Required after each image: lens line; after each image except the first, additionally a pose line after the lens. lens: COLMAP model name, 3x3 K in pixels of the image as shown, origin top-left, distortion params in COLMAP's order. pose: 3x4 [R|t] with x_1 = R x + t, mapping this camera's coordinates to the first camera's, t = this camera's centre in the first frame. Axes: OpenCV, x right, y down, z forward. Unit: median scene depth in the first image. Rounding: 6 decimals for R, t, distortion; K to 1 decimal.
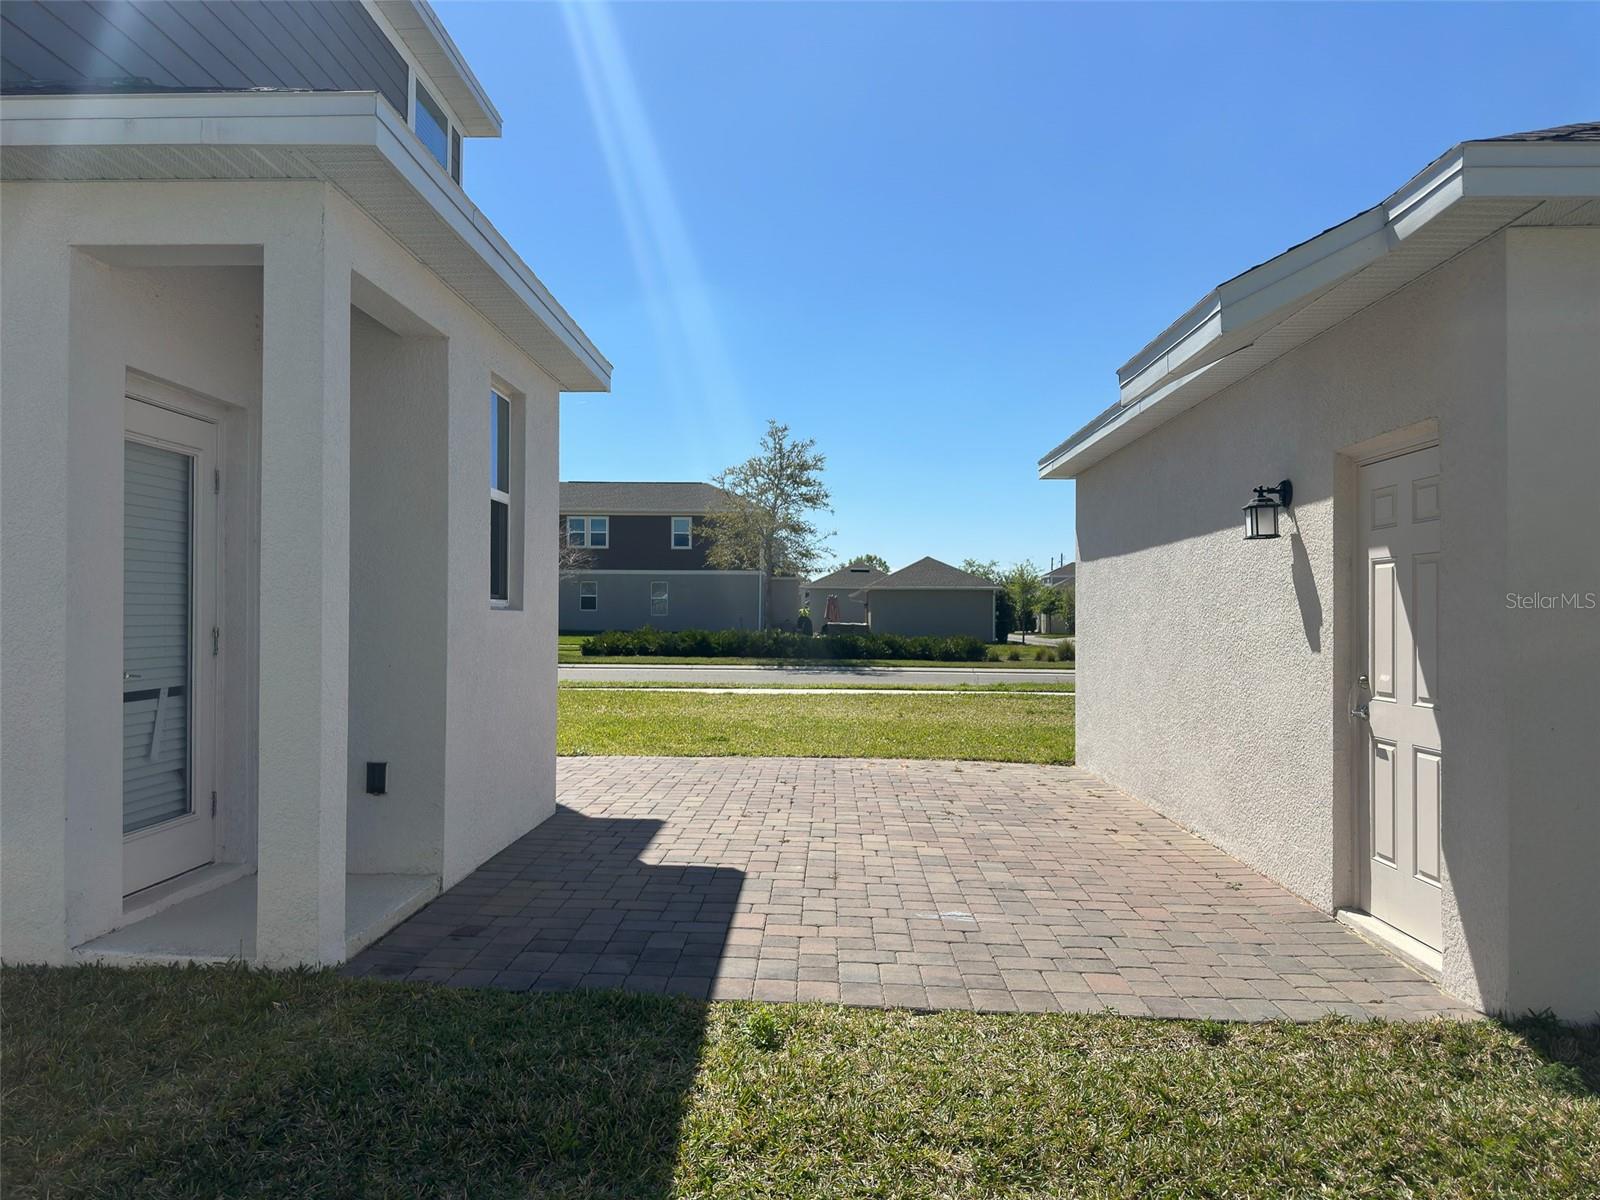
lens RADIAL K [[1116.8, 0, 795.5], [0, 1116.8, 613.4], [0, 0, 1]] dist [0.088105, -0.120342]
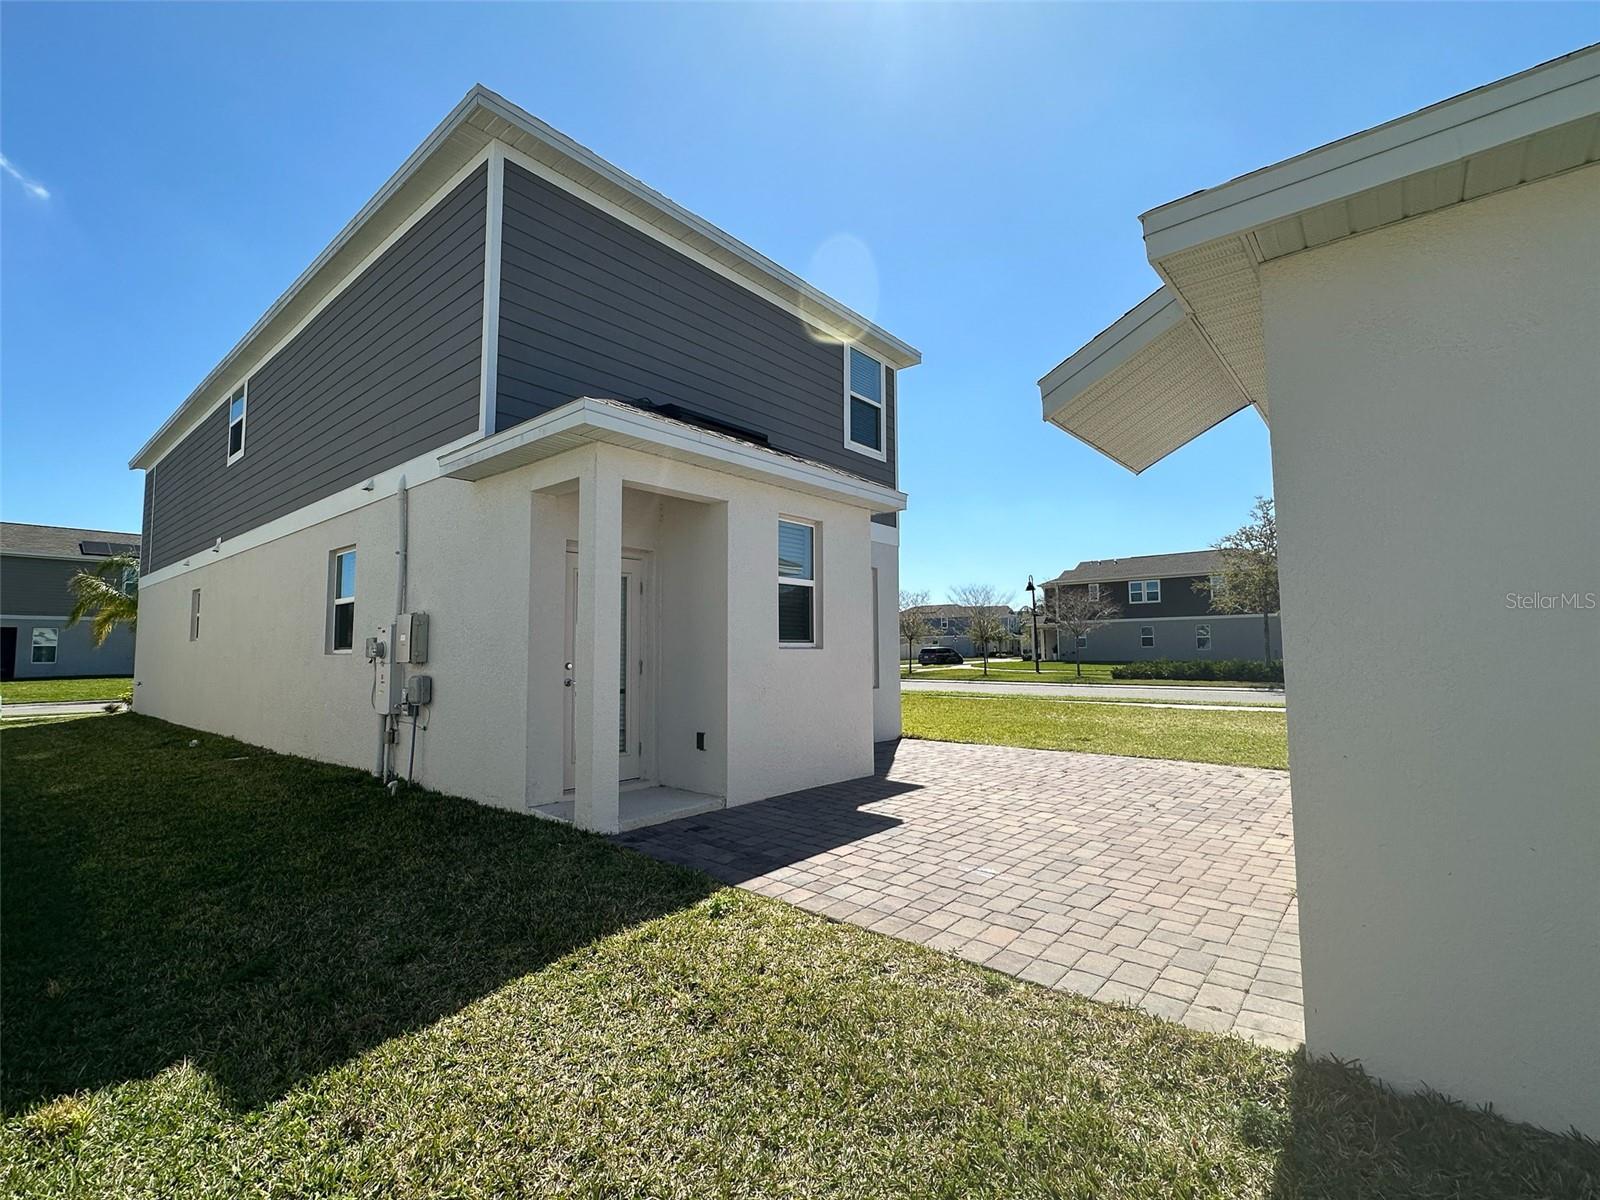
lens RADIAL K [[724.3, 0, 799.7], [0, 724.3, 601.2], [0, 0, 1]] dist [-0.002367, -0.000367]
pose [[0.776143, -0.059641, -0.627731, 0.586813], [0.016208, 0.997075, -0.074692, 0.009350], [0.630349, 0.047798, 0.774839, 0.196572]]
